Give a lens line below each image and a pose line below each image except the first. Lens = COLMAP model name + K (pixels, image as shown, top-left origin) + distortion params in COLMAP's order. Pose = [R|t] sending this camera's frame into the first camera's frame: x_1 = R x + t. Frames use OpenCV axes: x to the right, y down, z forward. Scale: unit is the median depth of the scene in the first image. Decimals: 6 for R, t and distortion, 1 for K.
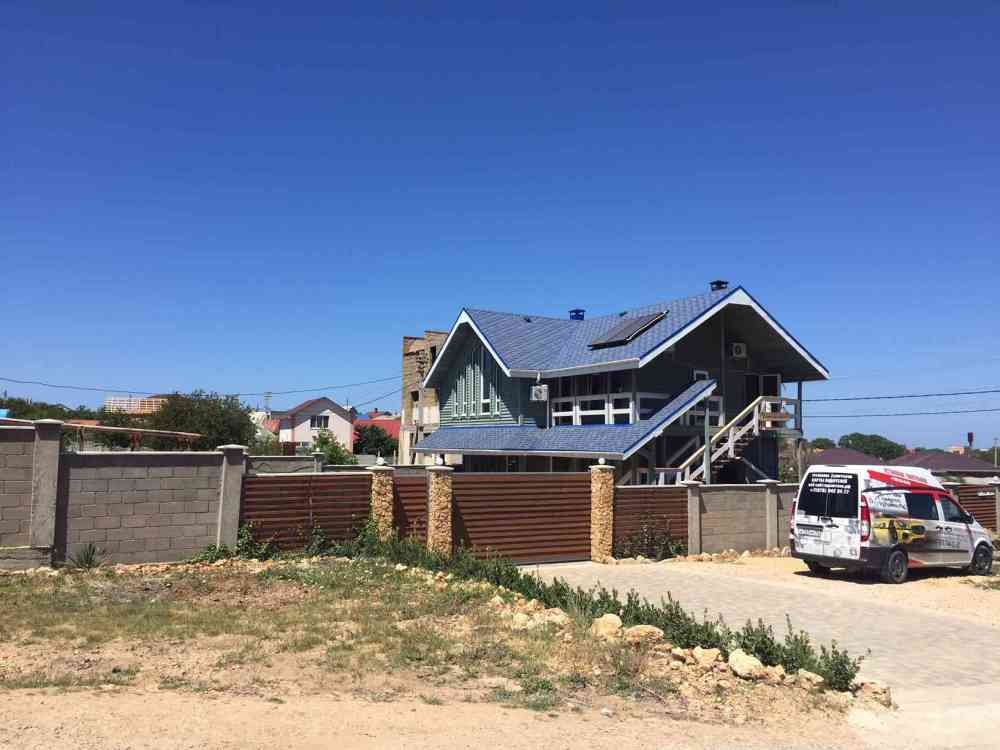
lens RADIAL K [[849.9, 0, 498.8], [0, 849.9, 374.0], [0, 0, 1]] dist [0.067470, -0.084781]
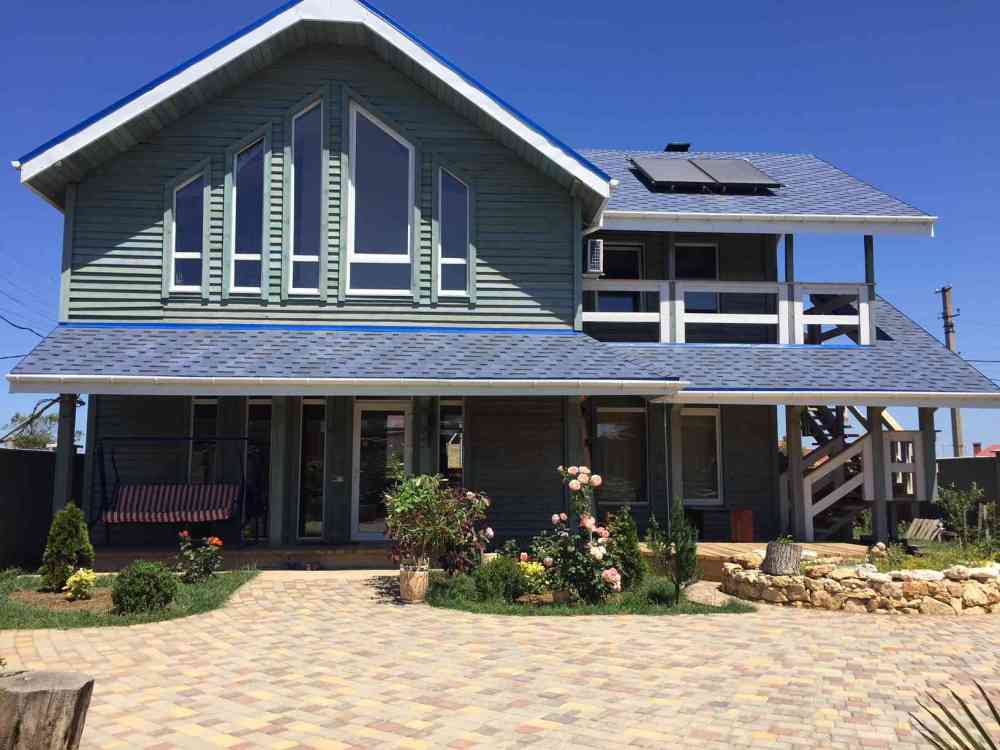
lens RADIAL K [[849.9, 0, 498.8], [0, 849.9, 376.0], [0, 0, 1]] dist [0.067470, -0.084781]
pose [[0.399127, 0.103441, 0.911042, -0.351266], [-0.066833, 0.994255, -0.083610, 0.119080], [-0.914457, -0.027517, 0.403747, 0.880362]]
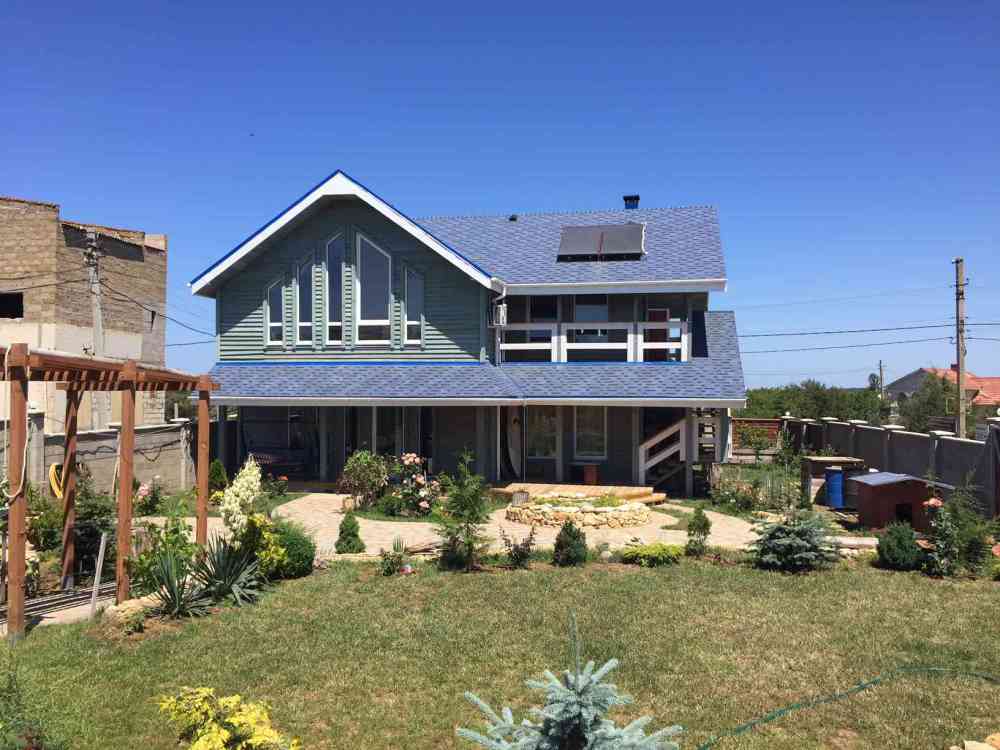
lens RADIAL K [[849.9, 0, 500.4], [0, 849.9, 376.9], [0, 0, 1]] dist [0.067470, -0.084781]
pose [[0.627839, 0.007112, 0.778311, -0.500730], [-0.058645, 0.997548, 0.038192, 0.046575], [-0.776131, -0.069622, 0.626717, 0.564858]]
